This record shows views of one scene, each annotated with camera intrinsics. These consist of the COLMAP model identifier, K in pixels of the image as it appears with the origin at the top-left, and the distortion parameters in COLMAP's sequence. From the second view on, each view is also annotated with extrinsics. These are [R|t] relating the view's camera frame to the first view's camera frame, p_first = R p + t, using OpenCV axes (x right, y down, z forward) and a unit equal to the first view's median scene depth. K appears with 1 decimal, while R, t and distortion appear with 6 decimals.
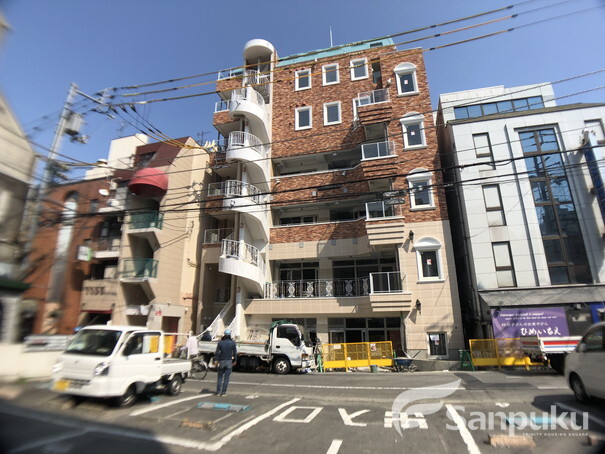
lens RADIAL K [[353.8, 0, 283.3], [0, 353.8, 226.7], [0, 0, 1]] dist [-0.128761, 0.035171]
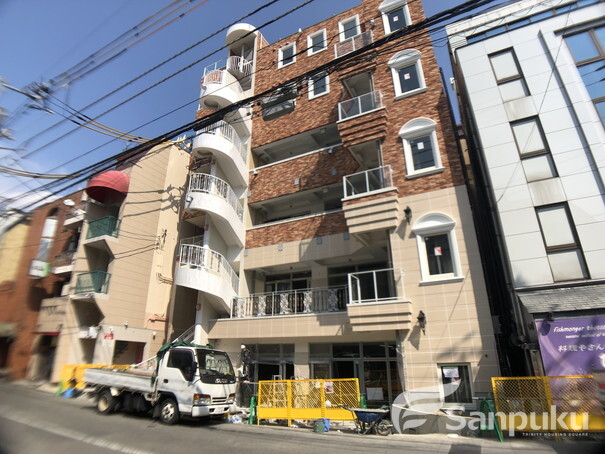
lens RADIAL K [[353.8, 0, 283.3], [0, 353.8, 226.7], [0, 0, 1]] dist [-0.128761, 0.035171]
pose [[0.977310, -0.069592, -0.200054, 0.237082], [0.051084, 0.994047, -0.096239, 0.089960], [0.205560, 0.083836, 0.975047, 0.274913]]
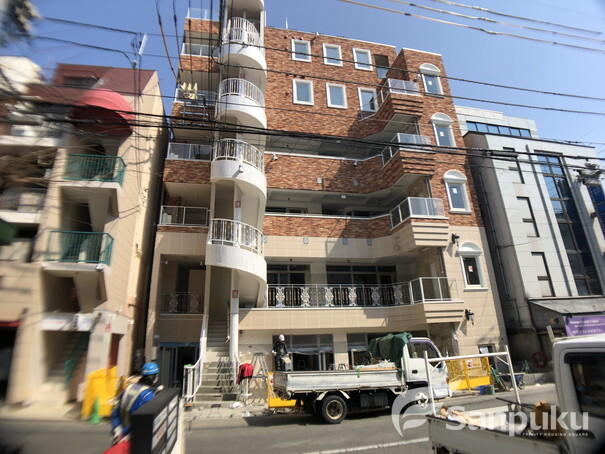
lens RADIAL K [[353.8, 0, 283.3], [0, 353.8, 226.7], [0, 0, 1]] dist [-0.128761, 0.035171]
pose [[0.881850, 0.128419, 0.453705, -0.392242], [-0.101173, 0.991321, -0.083944, 0.101966], [-0.460547, 0.028123, 0.887190, 0.361348]]
